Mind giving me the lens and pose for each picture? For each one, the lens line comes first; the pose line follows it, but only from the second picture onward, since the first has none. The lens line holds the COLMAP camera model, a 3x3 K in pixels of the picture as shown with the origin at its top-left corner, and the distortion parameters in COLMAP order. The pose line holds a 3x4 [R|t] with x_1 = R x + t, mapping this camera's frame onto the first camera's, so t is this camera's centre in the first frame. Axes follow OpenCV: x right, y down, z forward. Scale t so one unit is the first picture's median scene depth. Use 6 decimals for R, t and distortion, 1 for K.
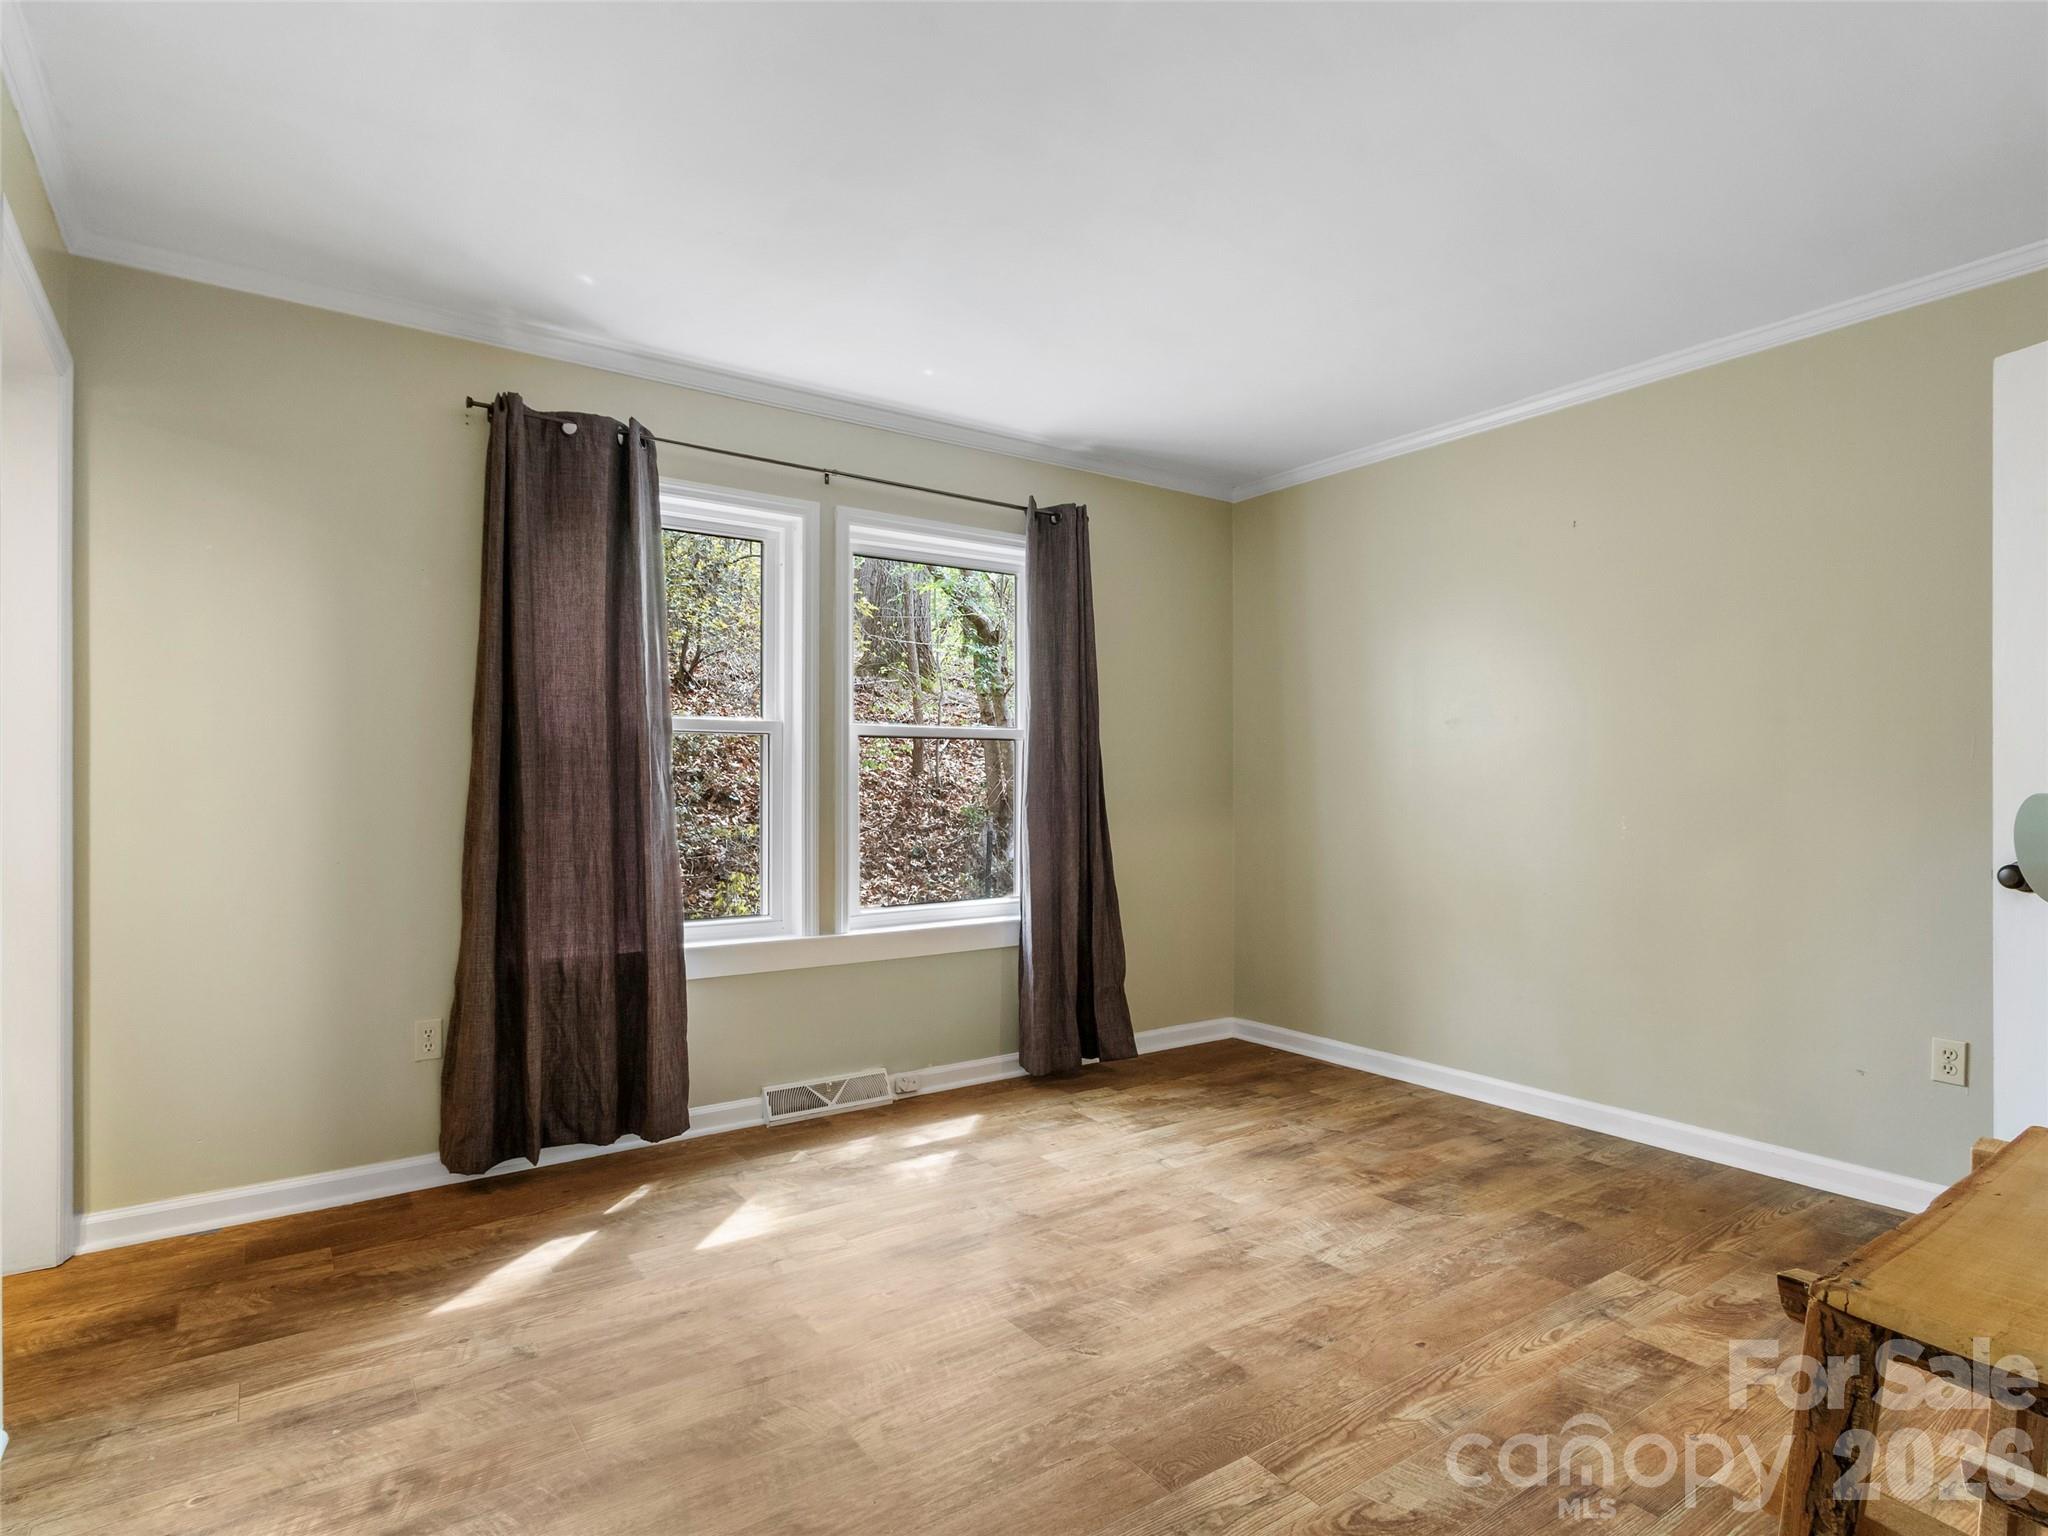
lens RADIAL K [[1071.7, 0, 994.1], [0, 1071.7, 794.0], [0, 0, 1]] dist [0.001490, -0.001010]
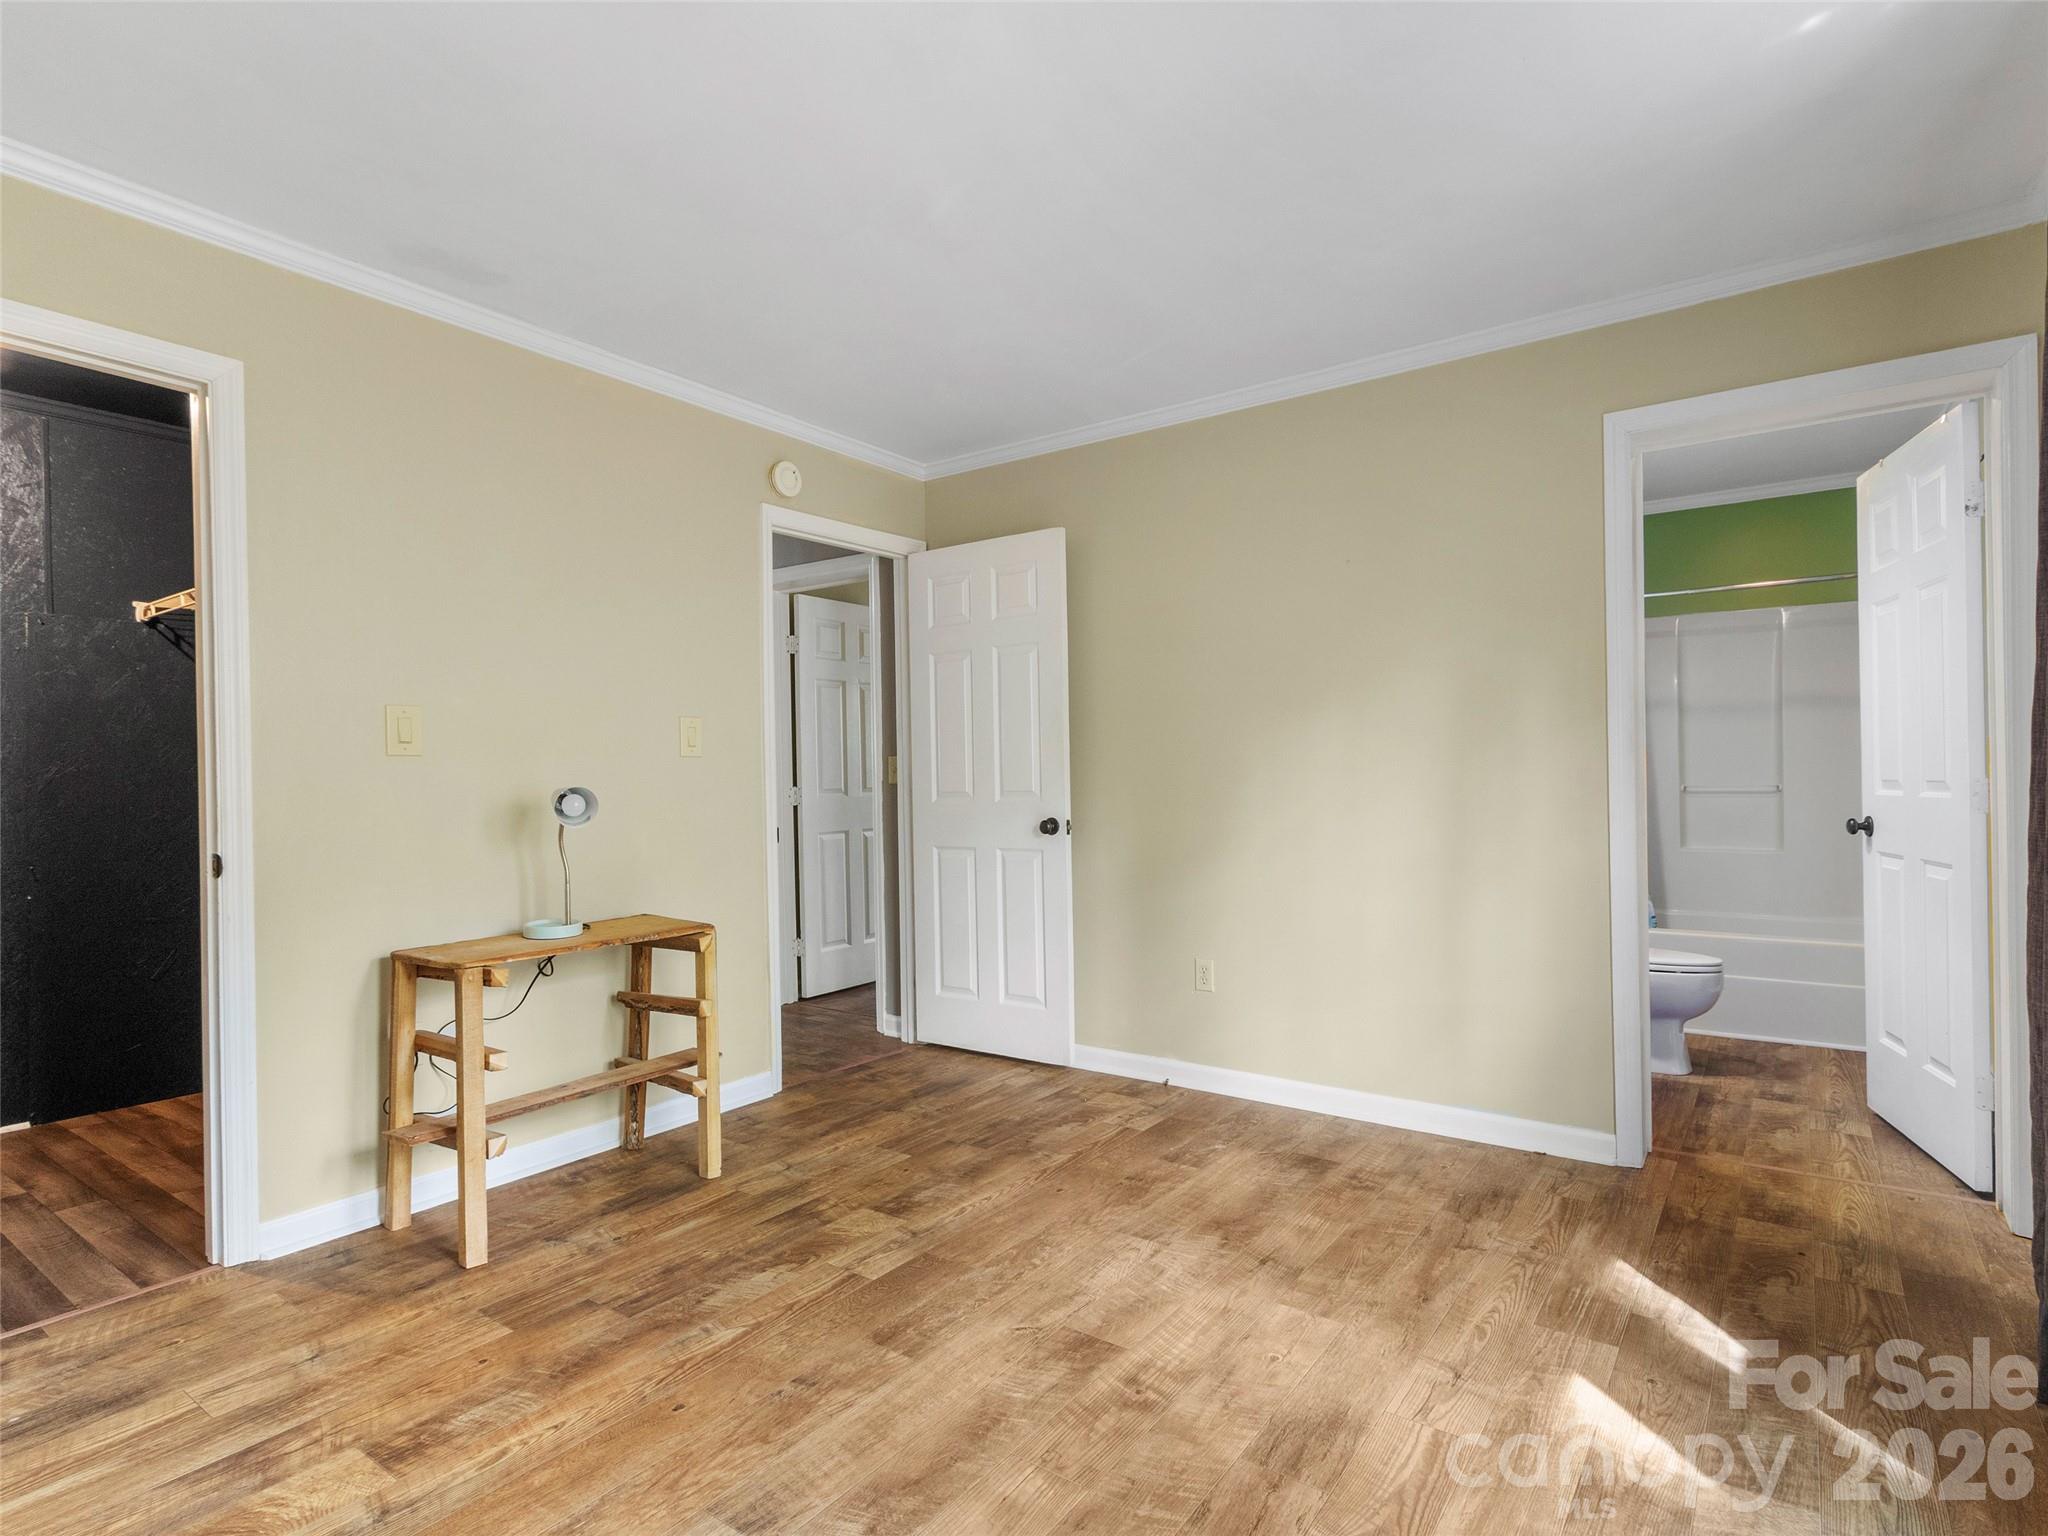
lens RADIAL K [[1071.7, 0, 1018.4], [0, 1071.7, 761.4], [0, 0, 1]] dist [0.001490, -0.001010]
pose [[-0.938431, 0.004614, -0.345437, 0.340655], [0.009138, 0.999892, -0.011471, -0.008430], [0.345347, -0.013921, -0.938372, 1.509091]]
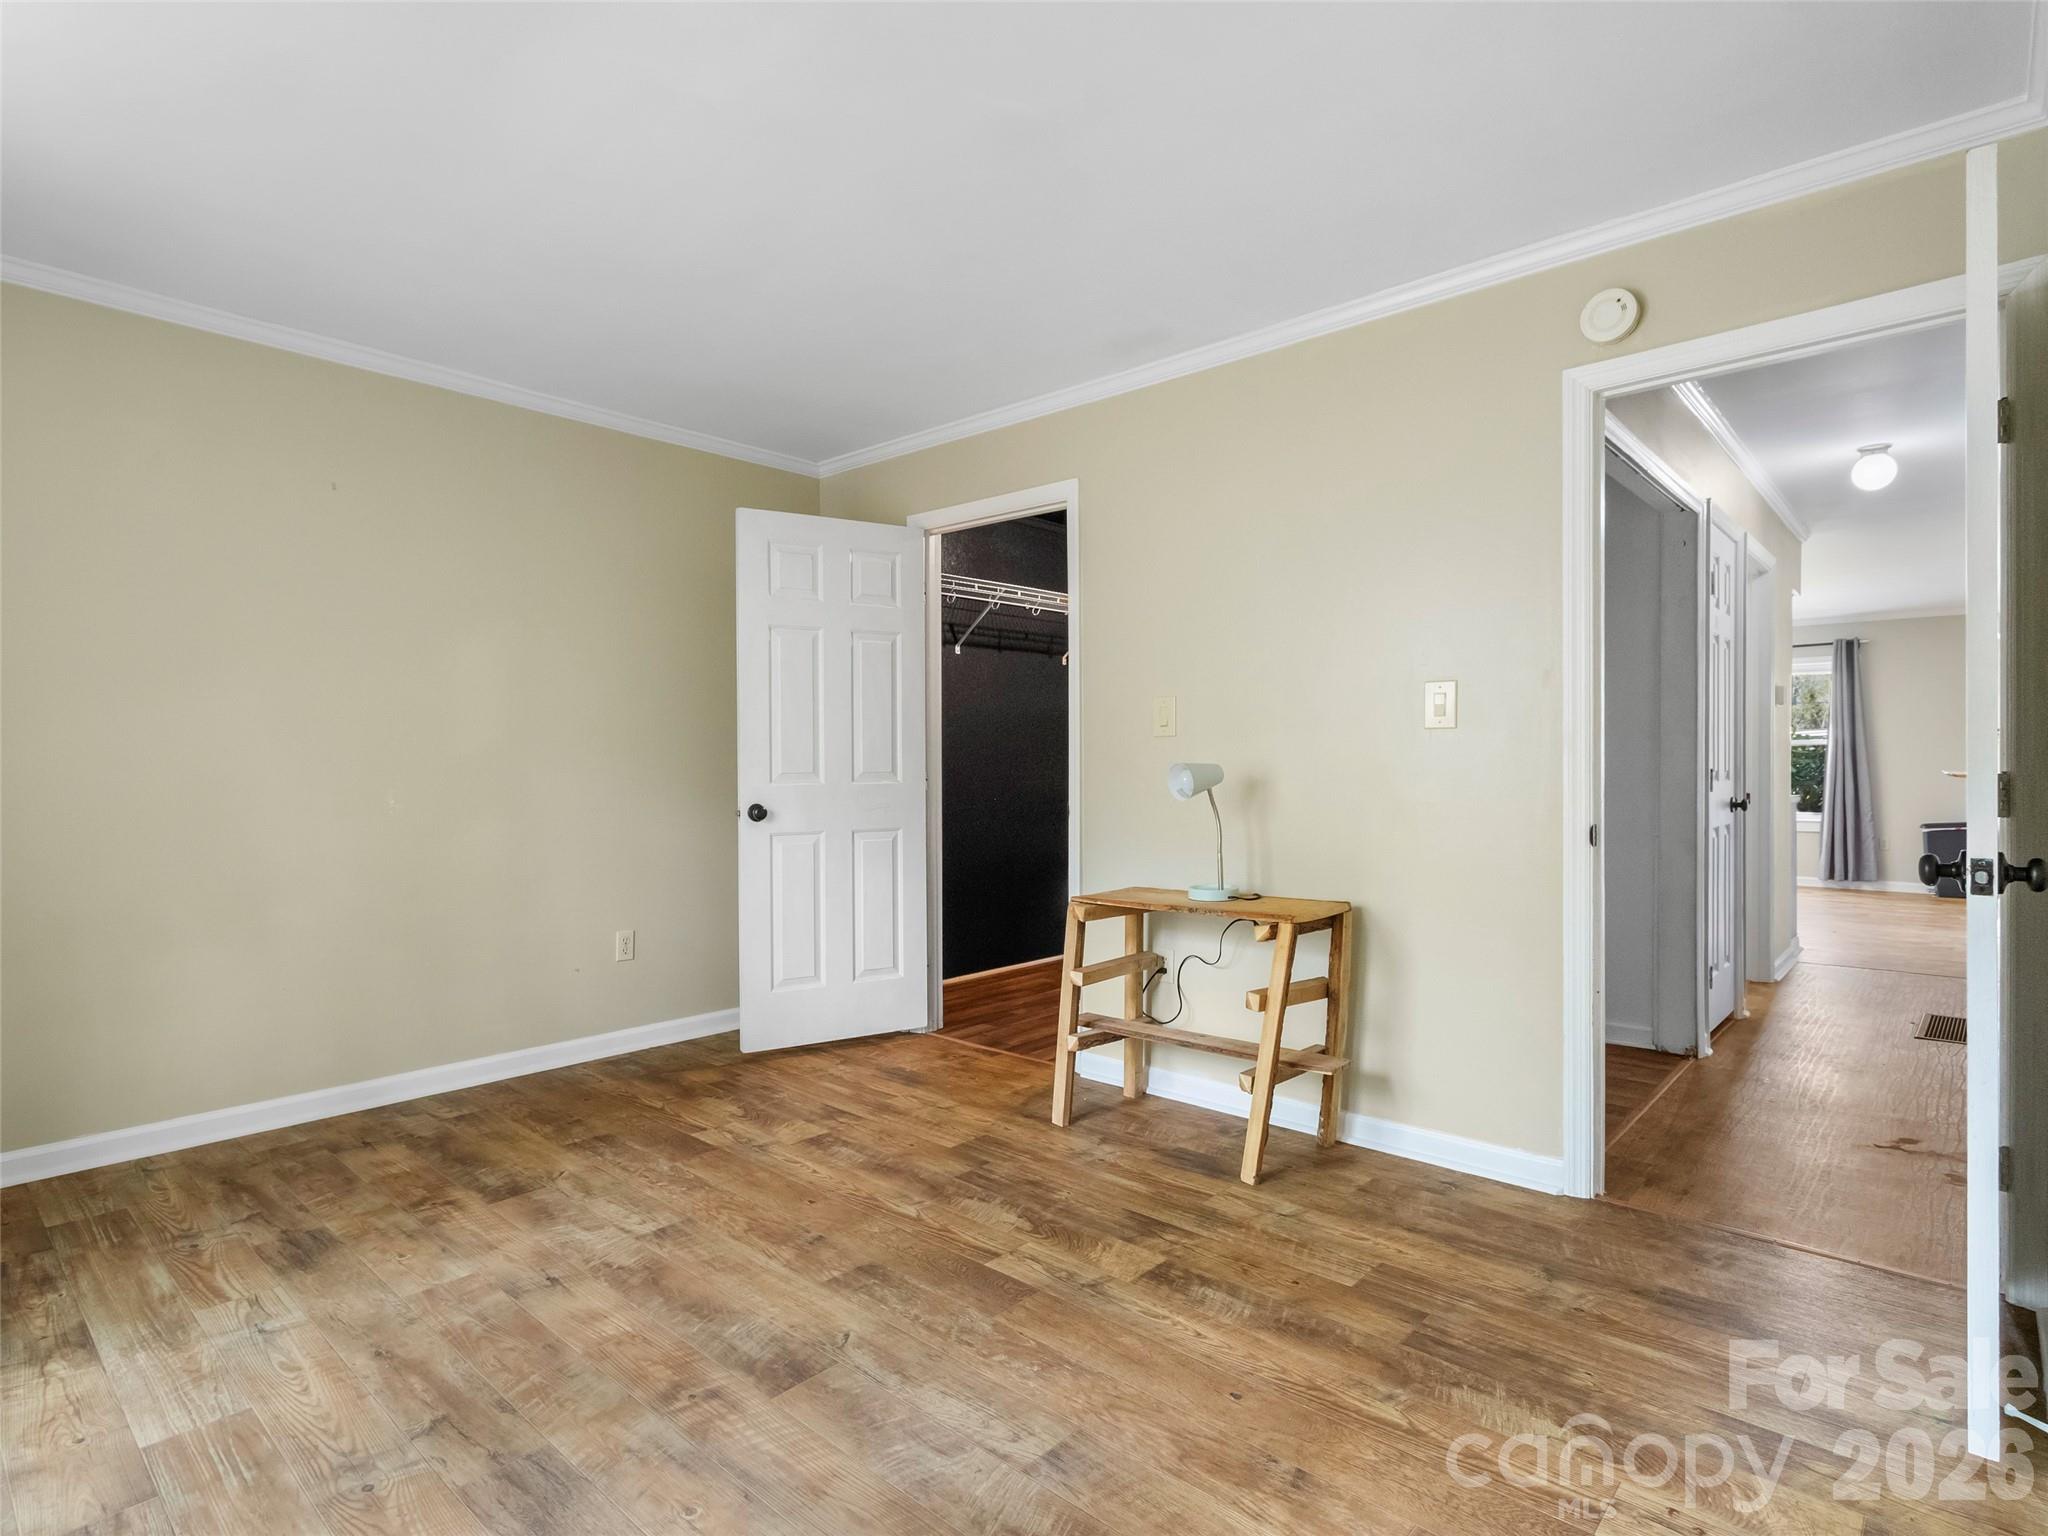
lens RADIAL K [[1071.7, 0, 1011.4], [0, 1071.7, 781.8], [0, 0, 1]] dist [0.001490, -0.001010]
pose [[-0.232628, -0.019638, 0.972367, -0.685891], [0.008004, 0.999724, 0.022105, -0.008077], [-0.972533, 0.012925, -0.232407, 0.822505]]
